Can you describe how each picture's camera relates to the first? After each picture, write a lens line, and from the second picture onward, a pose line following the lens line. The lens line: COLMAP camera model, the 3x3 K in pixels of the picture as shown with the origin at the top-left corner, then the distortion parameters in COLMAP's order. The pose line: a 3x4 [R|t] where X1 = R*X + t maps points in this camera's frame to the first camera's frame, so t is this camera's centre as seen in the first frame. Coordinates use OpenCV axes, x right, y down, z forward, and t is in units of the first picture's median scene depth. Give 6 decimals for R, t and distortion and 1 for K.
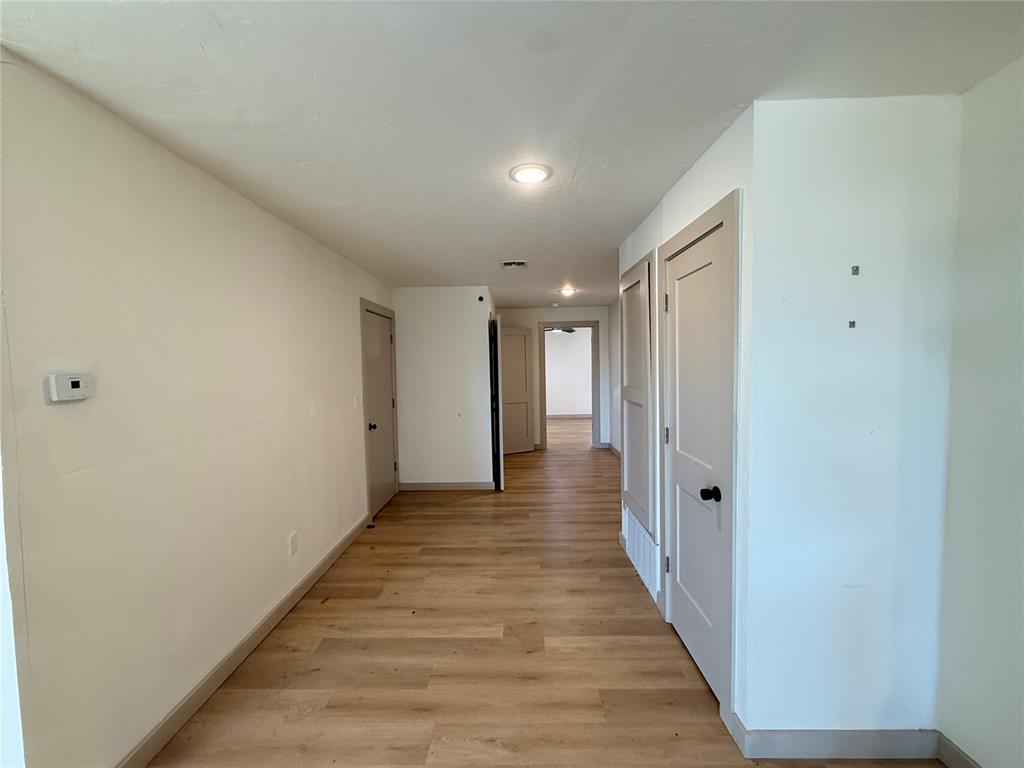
lens RADIAL K [[408.5, 0, 507.5], [0, 408.5, 378.2], [0, 0, 1]] dist [-0.000454, -0.000084]
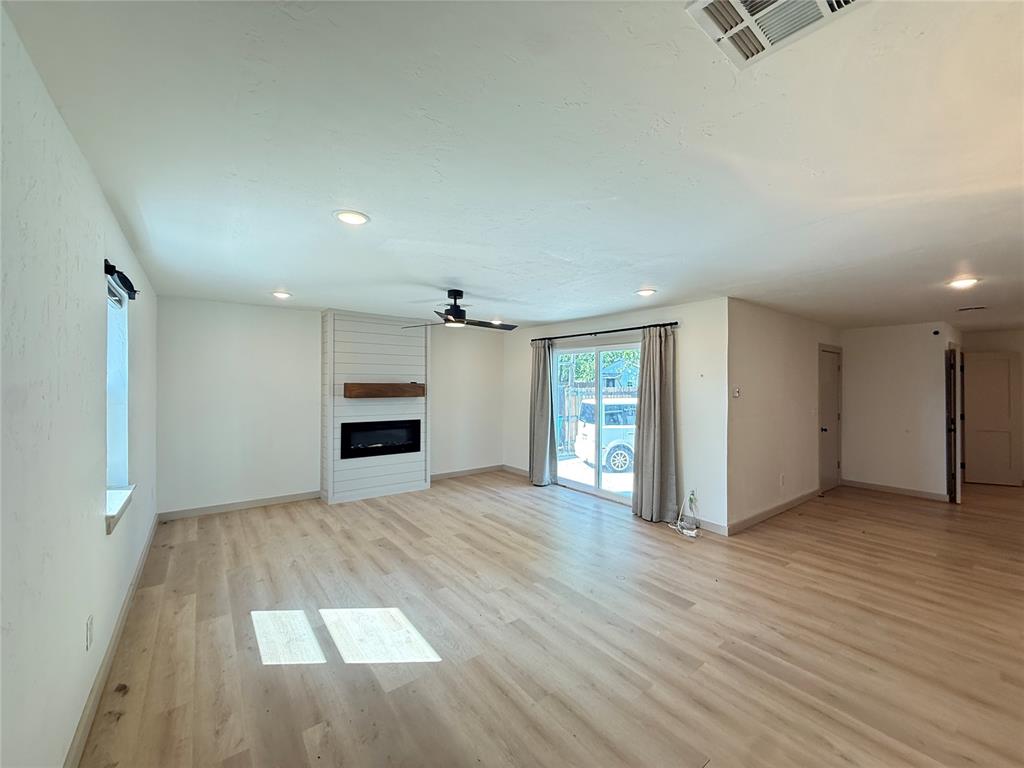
lens RADIAL K [[406.7, 0, 510.8], [0, 406.7, 382.6], [0, 0, 1]] dist [-0.000023, -0.000097]
pose [[0.621962, 0.016523, -0.782873, 0.125647], [-0.049470, 0.998609, -0.018226, 0.038144], [0.781483, 0.050065, 0.621914, -0.913436]]
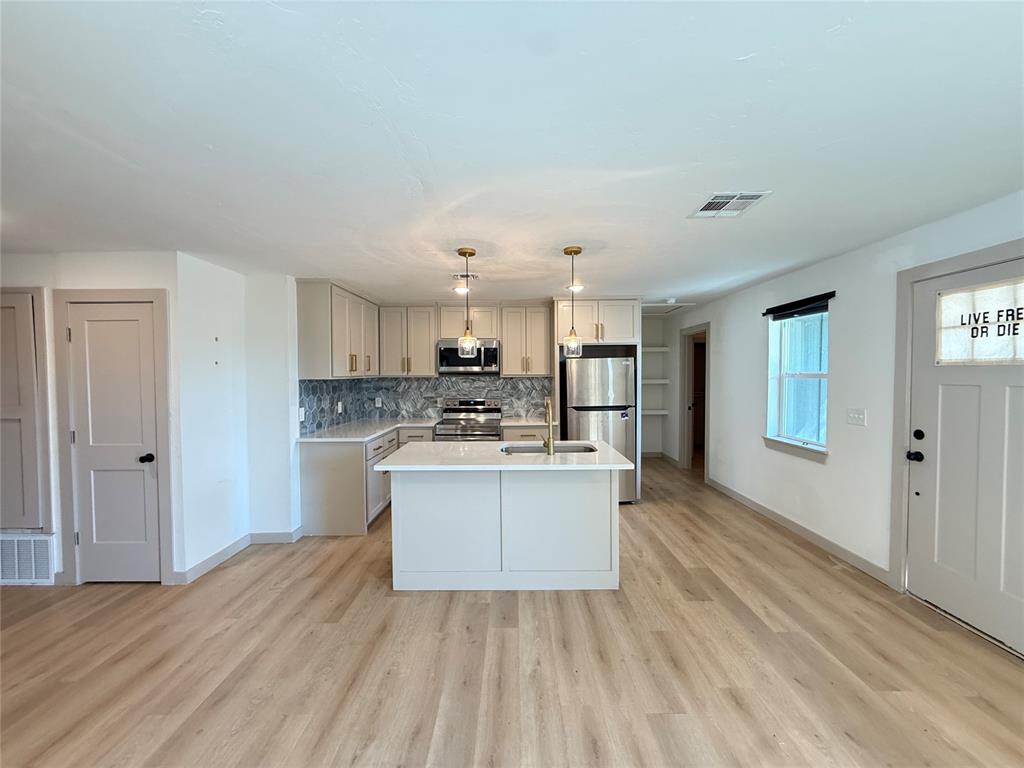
lens RADIAL K [[406.7, 0, 510.8], [0, 406.7, 382.6], [0, 0, 1]] dist [-0.000023, -0.000097]
pose [[-0.005358, -0.006489, 0.999965, -0.612305], [0.053196, 0.998561, 0.006765, 0.020878], [-0.998570, 0.053230, -0.005005, -0.260916]]
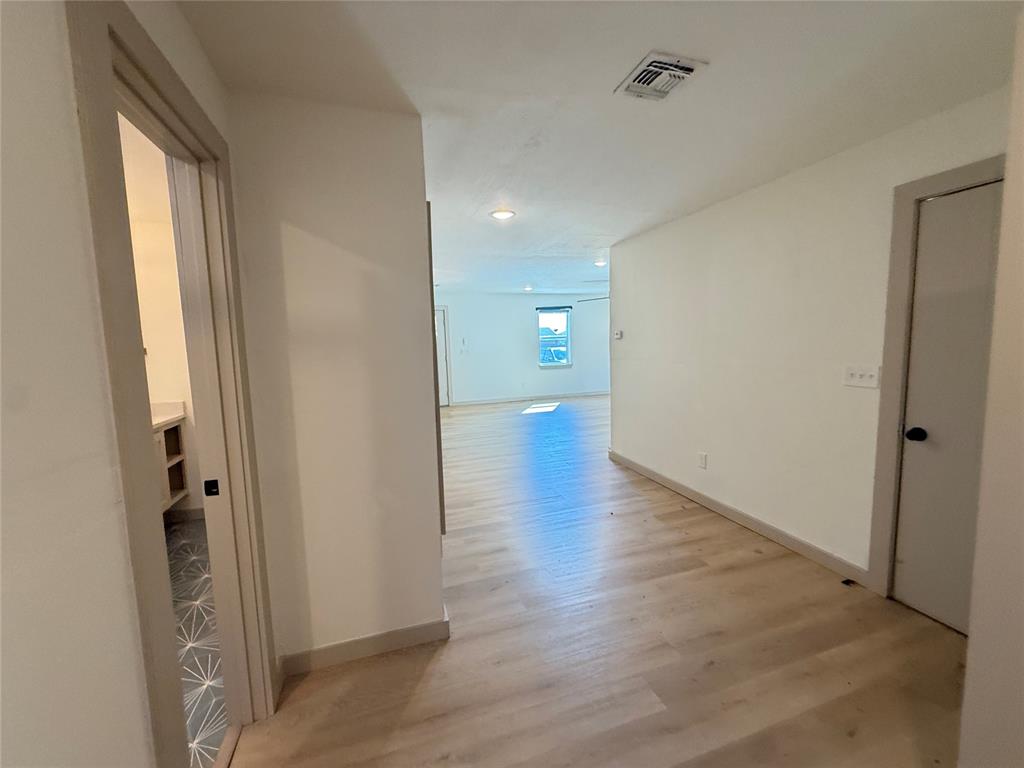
lens RADIAL K [[406.7, 0, 510.8], [0, 406.7, 382.6], [0, 0, 1]] dist [-0.000023, -0.000097]
pose [[-0.945602, 0.078574, -0.315695, 0.344741], [0.034345, 0.989083, 0.143302, -0.038352], [0.323509, 0.124664, -0.937977, 1.529095]]
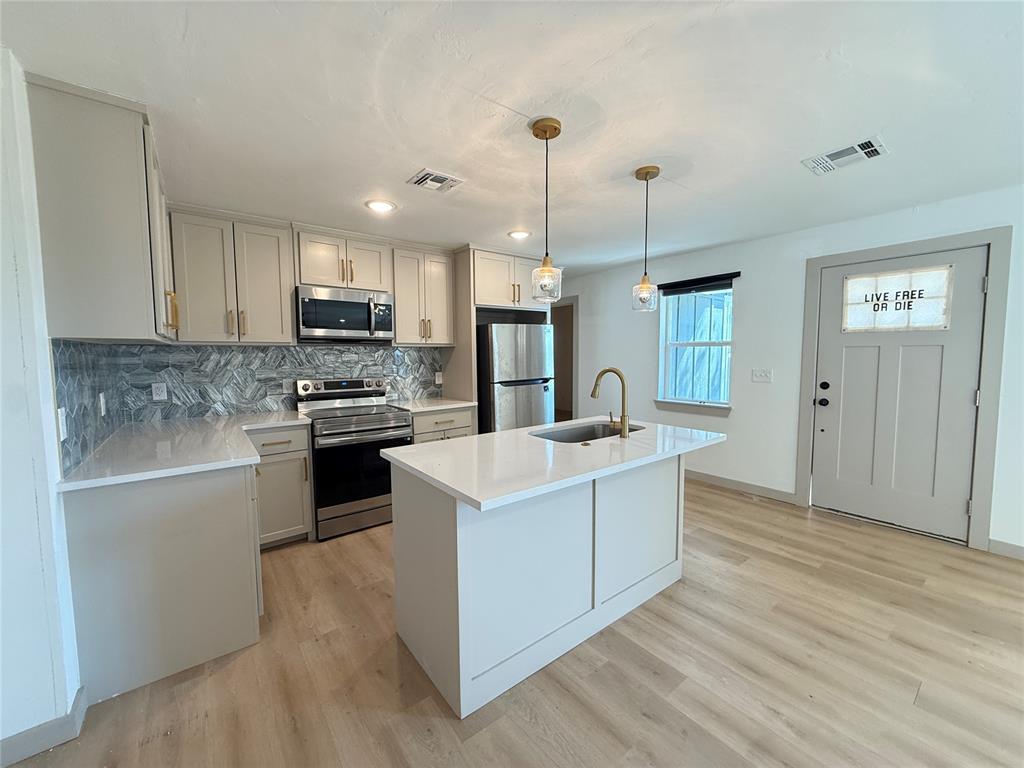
lens RADIAL K [[406.7, 0, 510.8], [0, 406.7, 382.6], [0, 0, 1]] dist [-0.000023, -0.000097]
pose [[-0.620242, -0.035934, 0.783587, -0.160333], [0.054421, 0.994572, 0.088685, 0.025846], [-0.782521, 0.097650, -0.614919, 0.195083]]
